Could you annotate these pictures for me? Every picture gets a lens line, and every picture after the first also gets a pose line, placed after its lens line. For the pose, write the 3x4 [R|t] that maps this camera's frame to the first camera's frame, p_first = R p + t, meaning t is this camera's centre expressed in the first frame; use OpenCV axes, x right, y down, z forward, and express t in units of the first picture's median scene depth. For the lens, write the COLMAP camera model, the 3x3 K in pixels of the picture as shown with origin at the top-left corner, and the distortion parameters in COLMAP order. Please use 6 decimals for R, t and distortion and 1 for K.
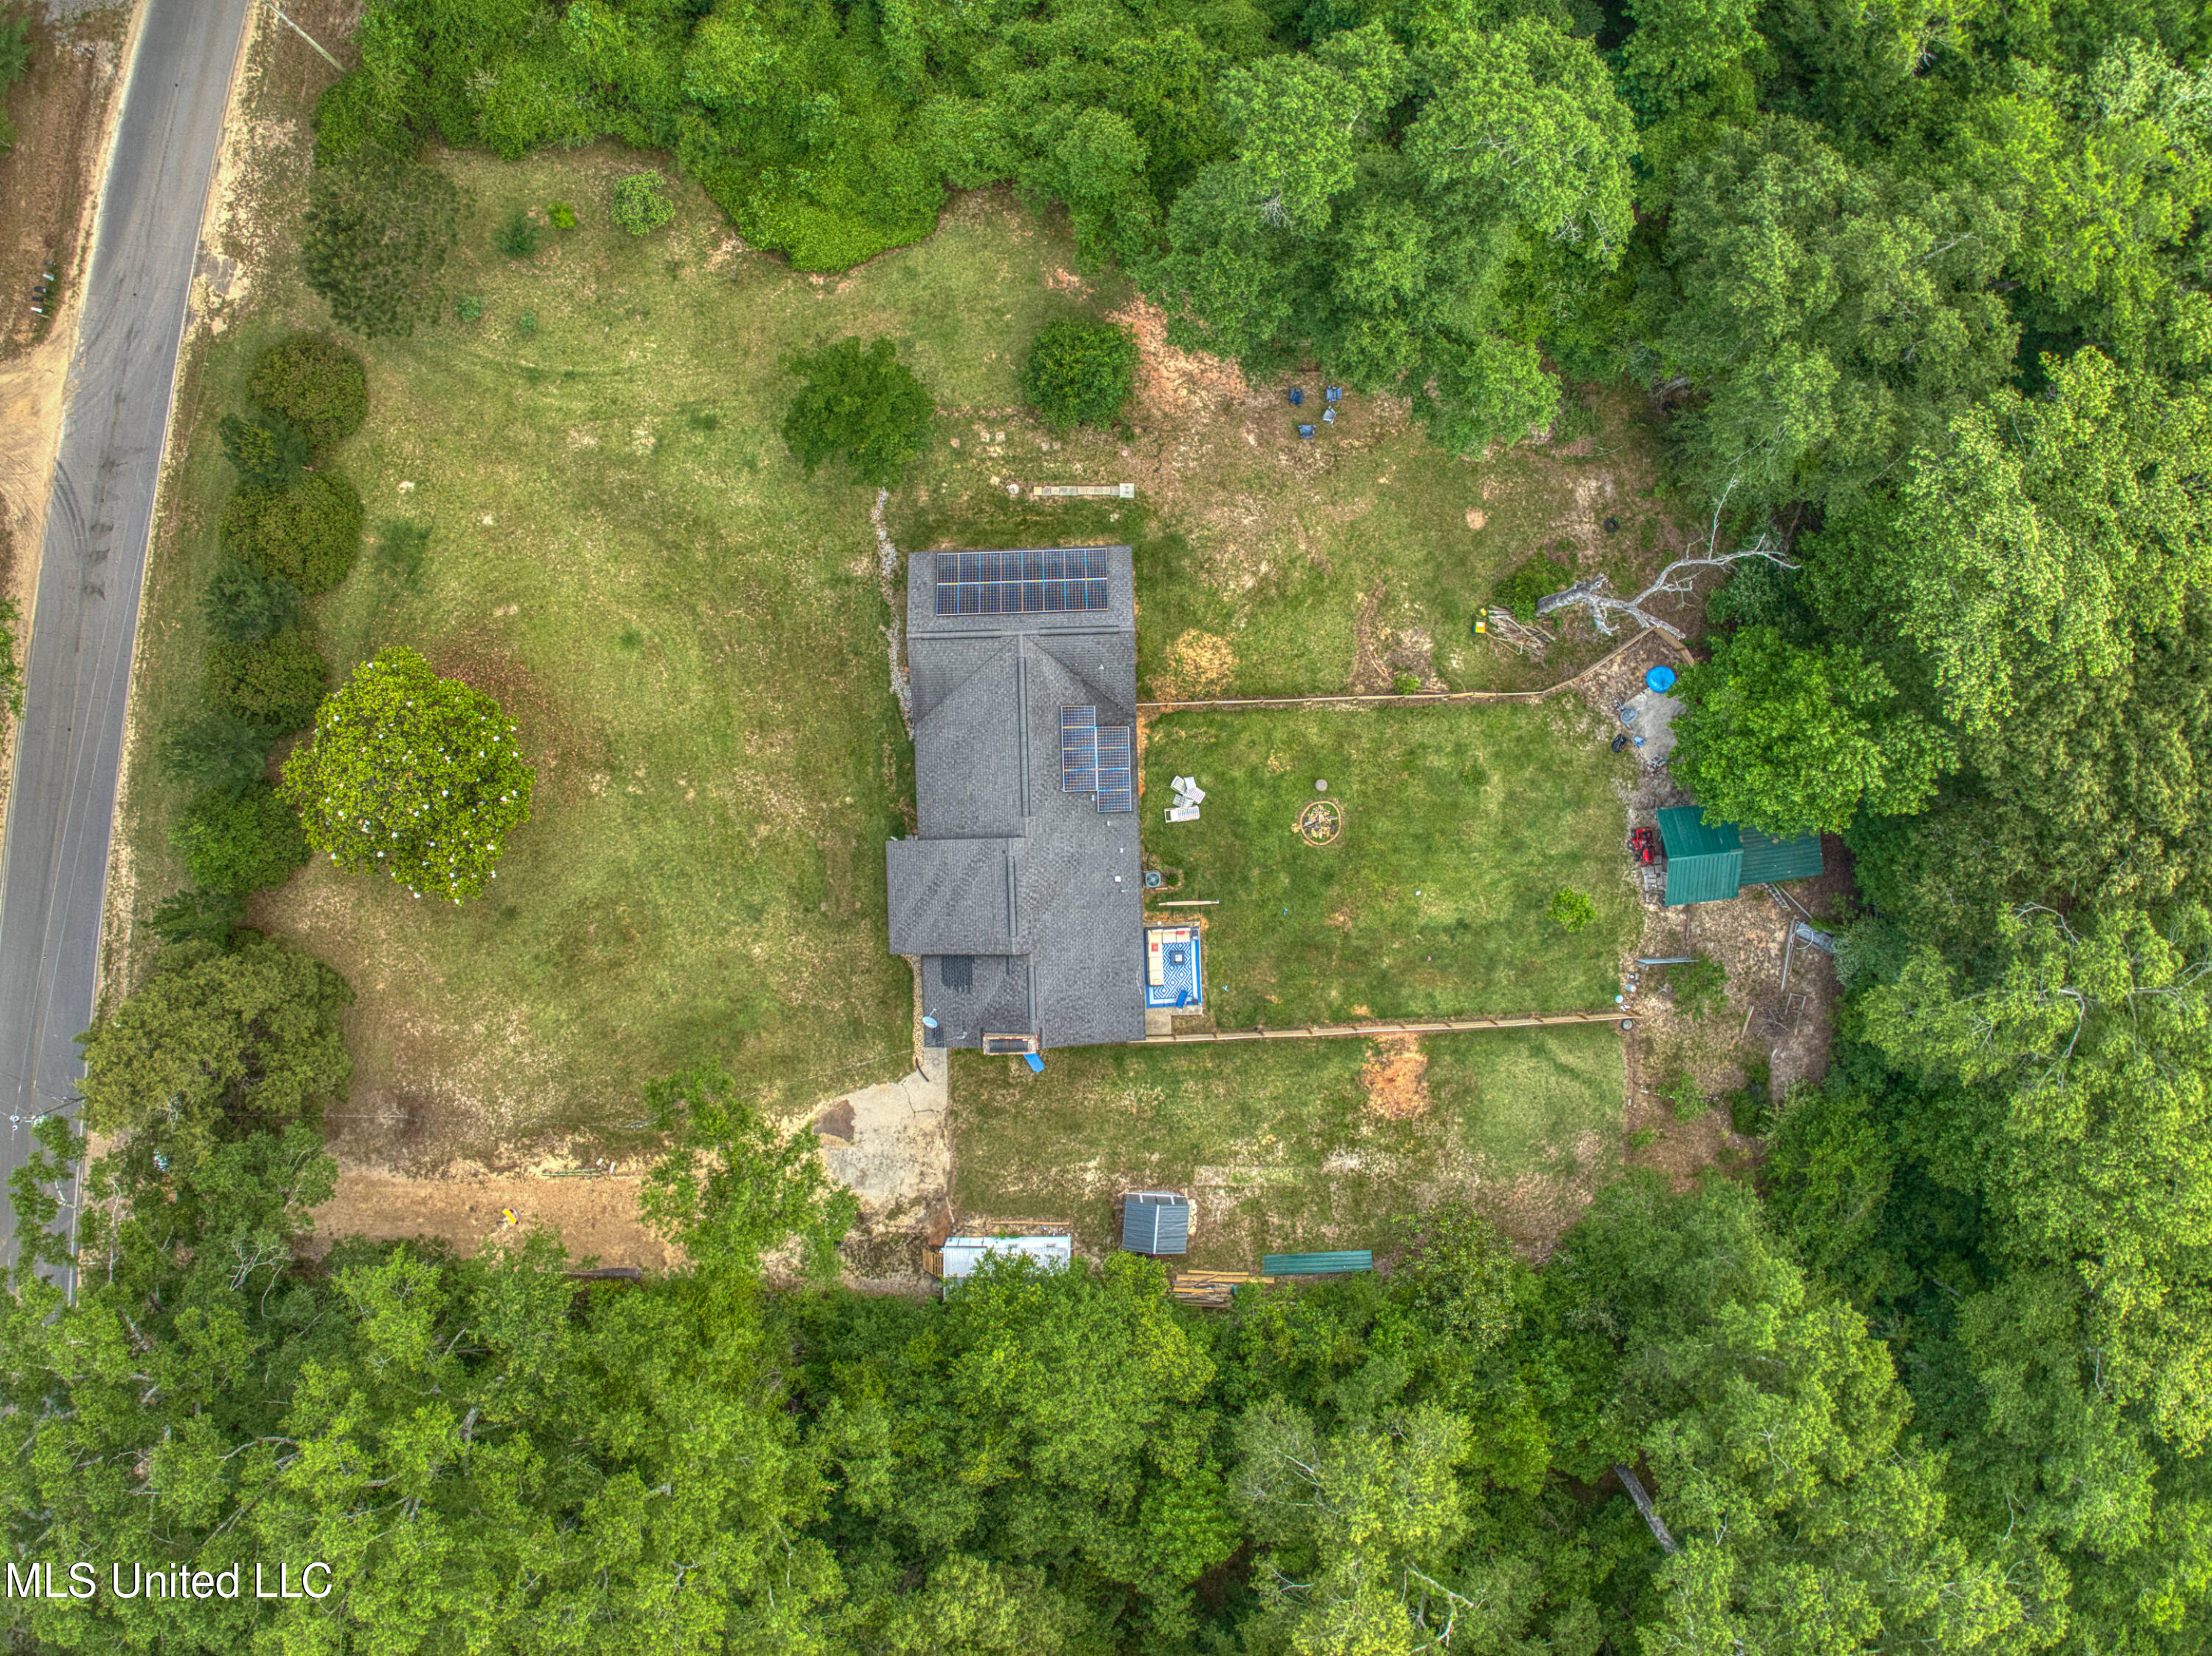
lens RADIAL K [[1537.4, 0, 1108.0], [0, 1537.4, 819.4], [0, 0, 1]] dist [-0.076753, -0.002609]
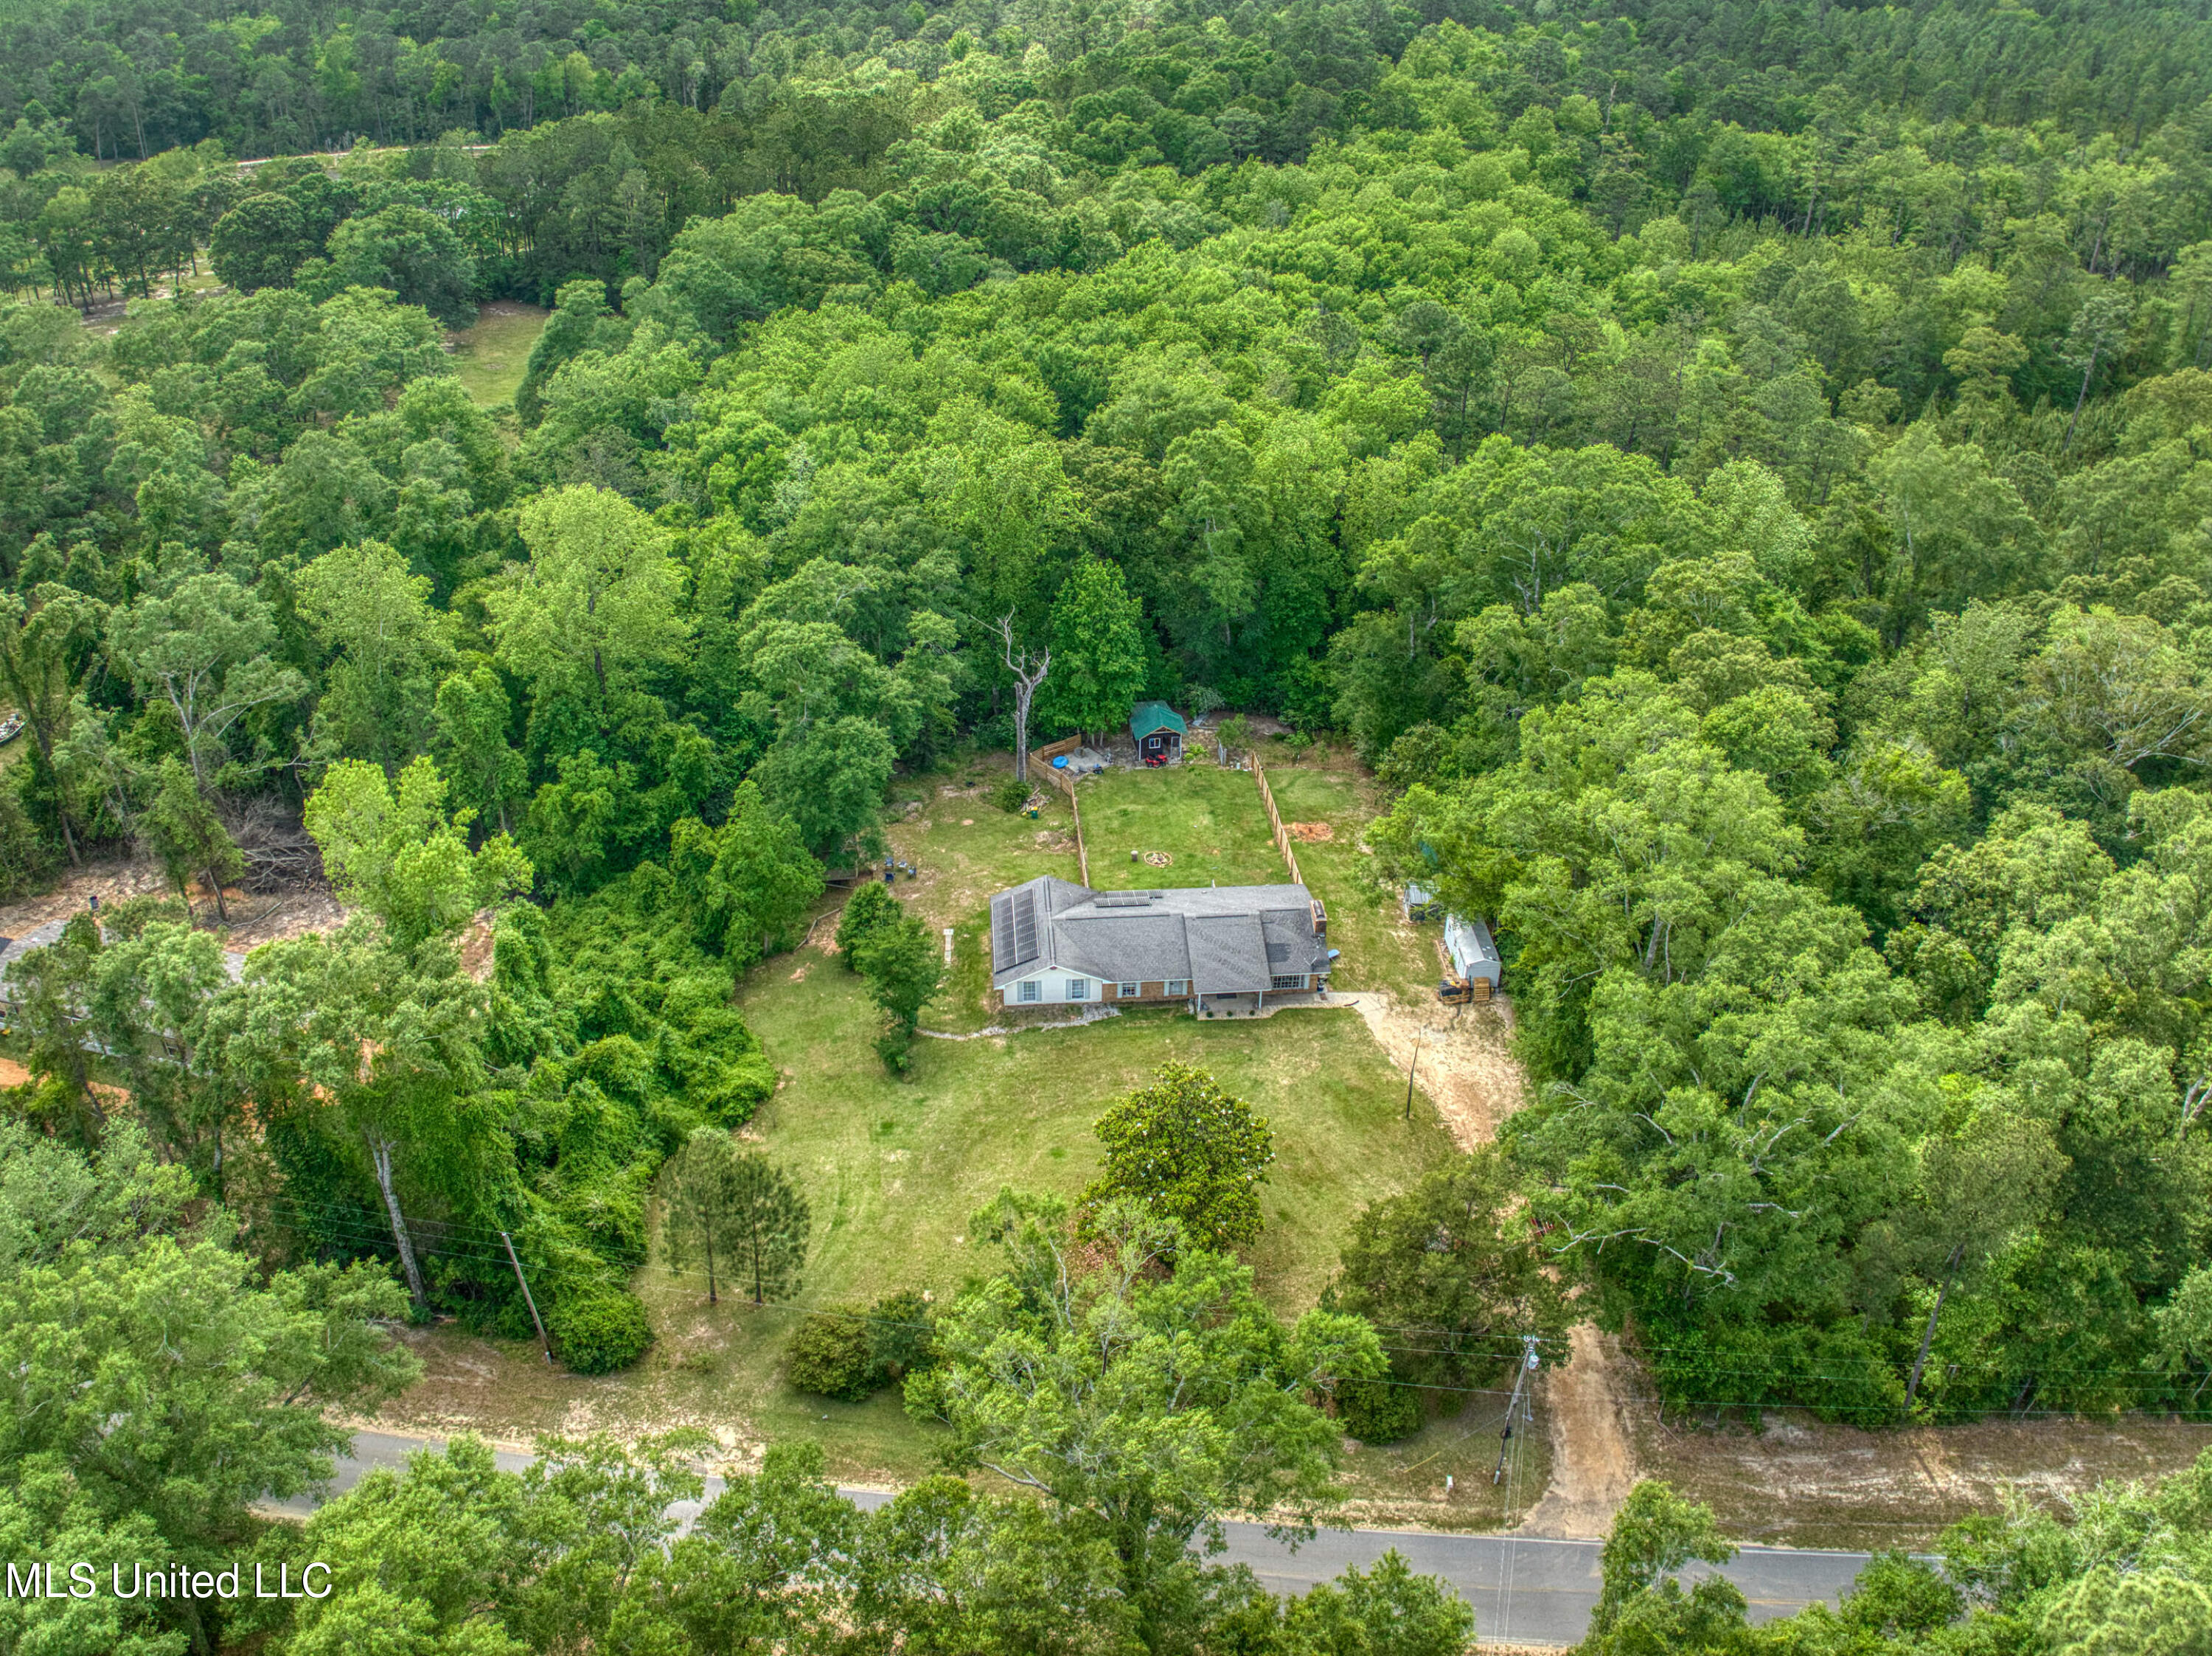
lens RADIAL K [[1537.4, 0, 1108.7], [0, 1537.4, 827.6], [0, 0, 1]] dist [-0.076753, -0.002609]
pose [[-0.050654, -0.582112, 0.811529, -1.176095], [0.998716, -0.028885, 0.041619, -0.118292], [-0.000786, 0.812596, 0.582827, 0.033721]]
